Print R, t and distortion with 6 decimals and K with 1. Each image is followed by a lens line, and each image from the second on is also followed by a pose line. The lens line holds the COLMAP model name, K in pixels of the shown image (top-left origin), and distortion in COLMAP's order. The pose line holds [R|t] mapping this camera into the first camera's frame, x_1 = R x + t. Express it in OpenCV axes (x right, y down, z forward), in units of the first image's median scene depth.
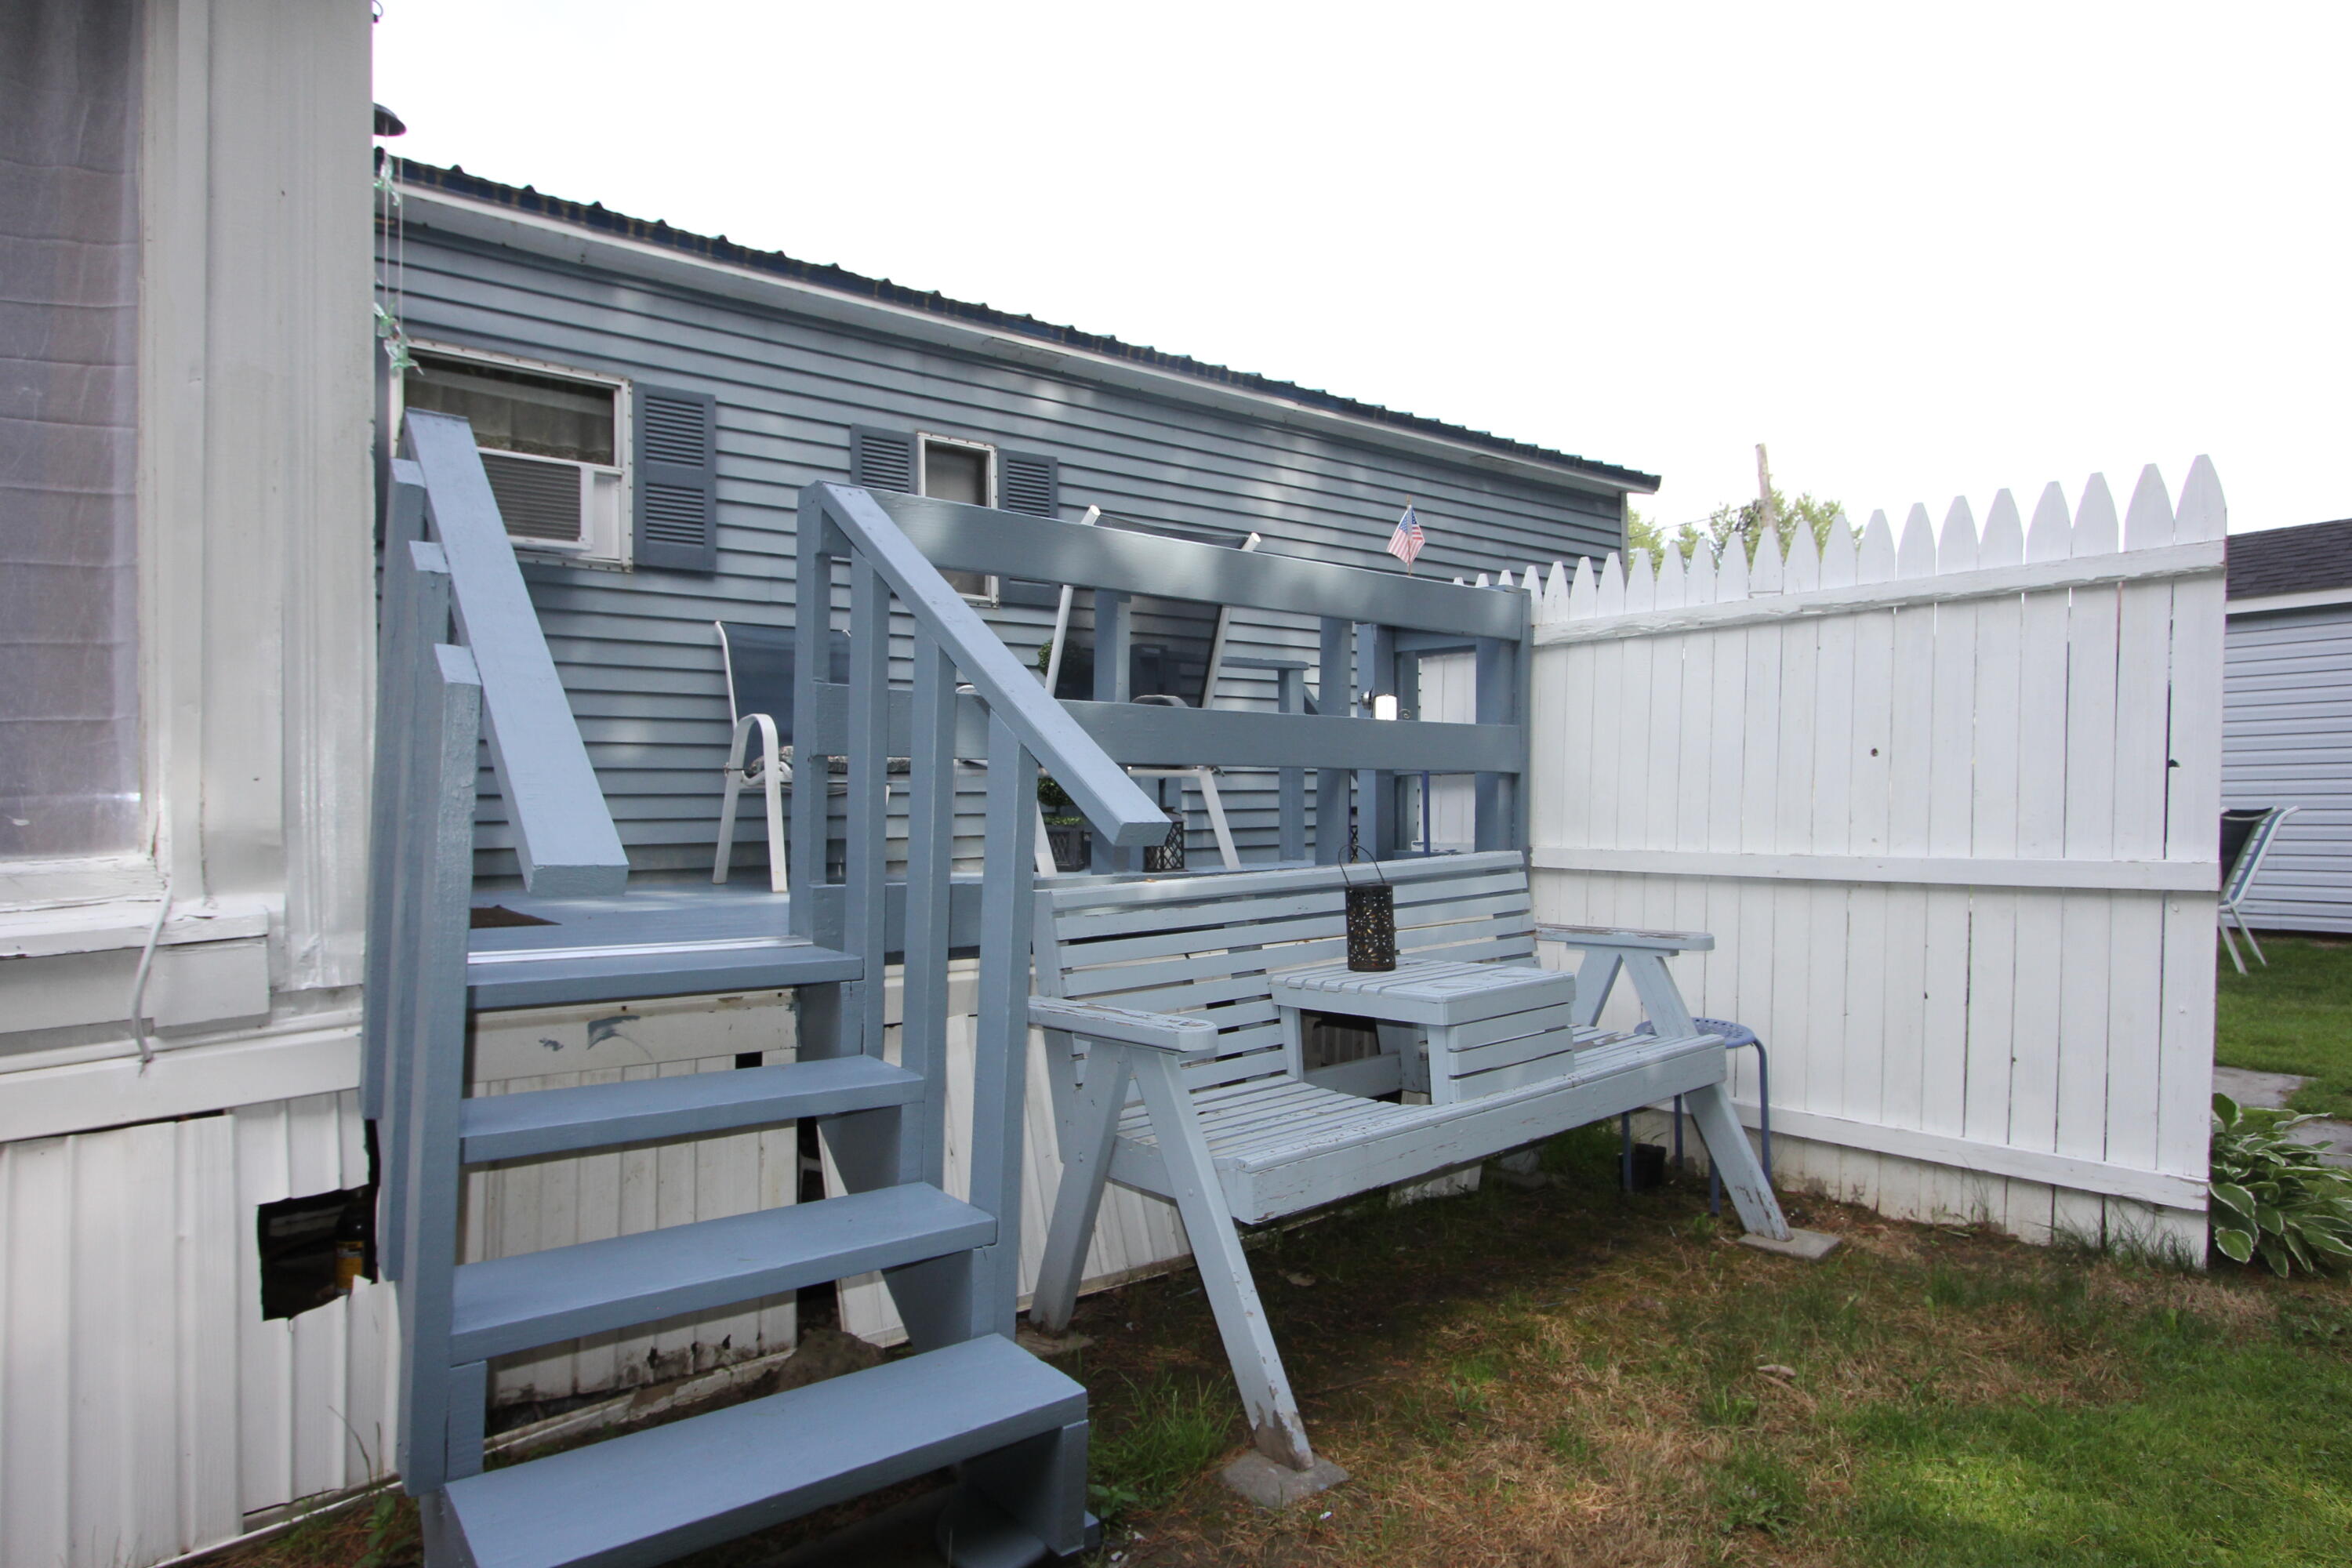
lens RADIAL K [[1318.8, 0, 1180.3], [0, 1318.8, 780.1], [0, 0, 1]] dist [-0.016906, 0.008818]
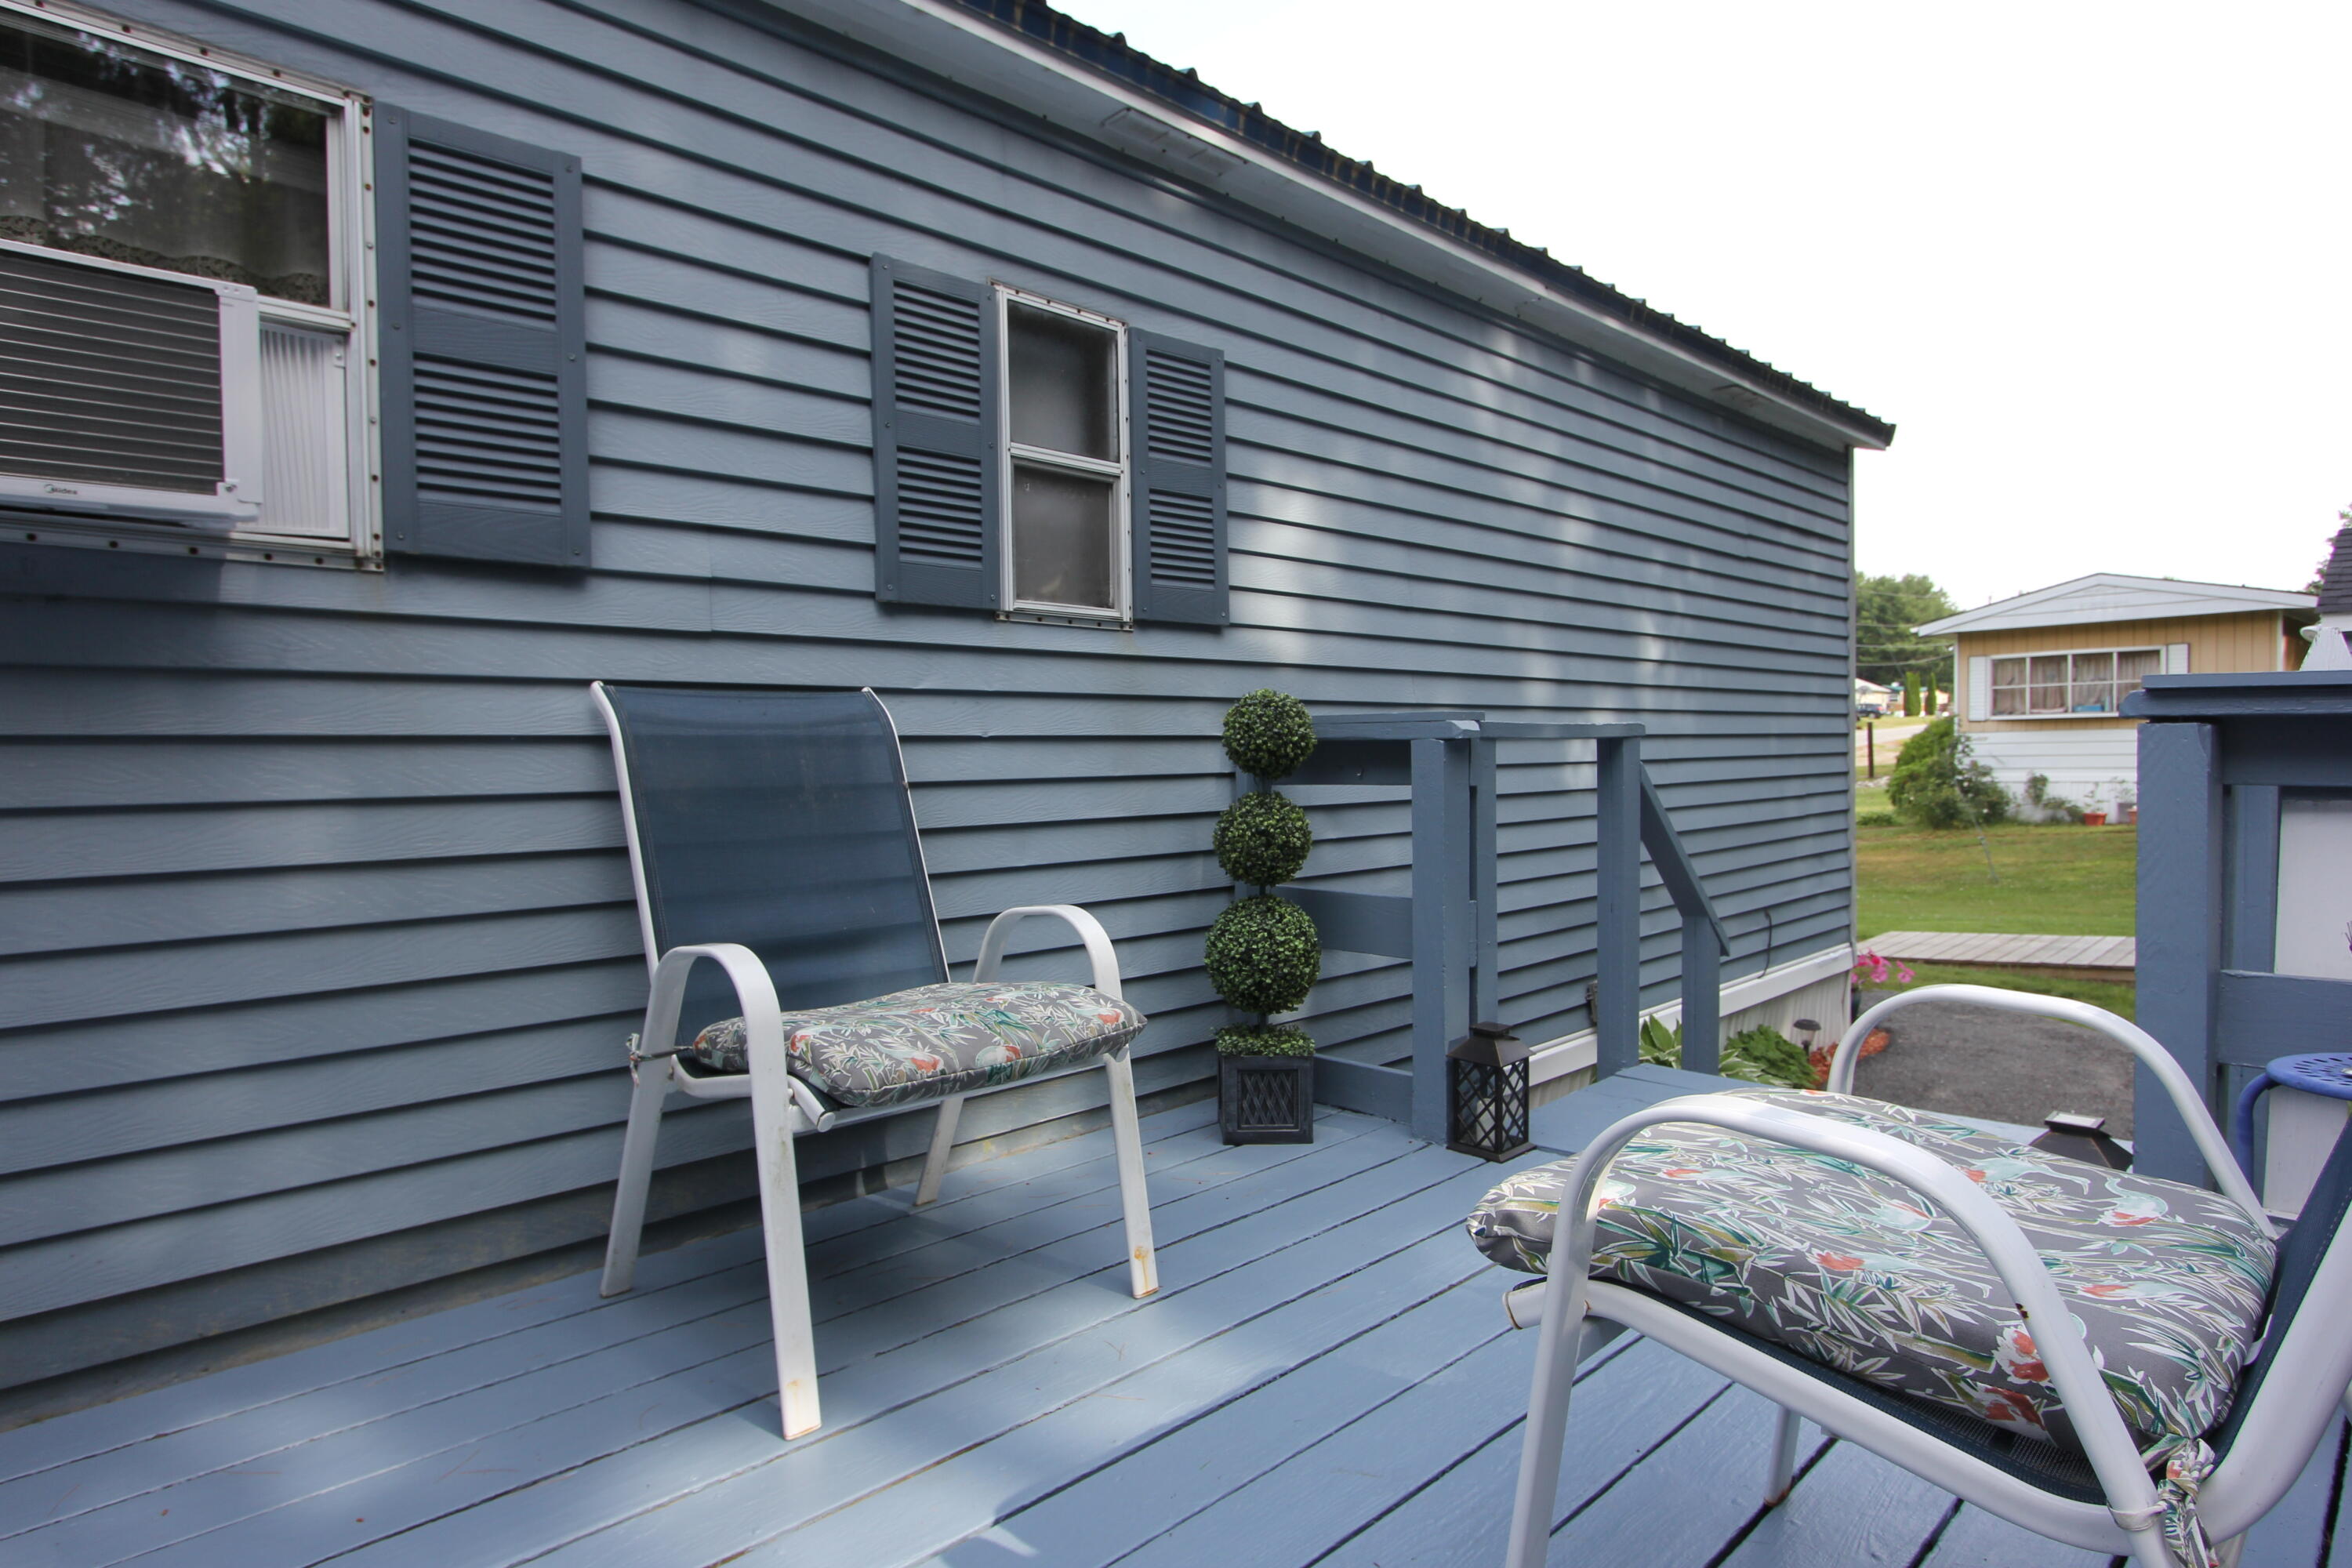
lens RADIAL K [[1318.8, 0, 1165.5], [0, 1318.8, 793.0], [0, 0, 1]] dist [-0.016906, 0.008818]
pose [[0.996234, -0.006773, 0.086435, -0.200915], [0.003659, 0.999340, 0.036135, -0.098631], [-0.086623, -0.035682, 0.995602, 0.546070]]
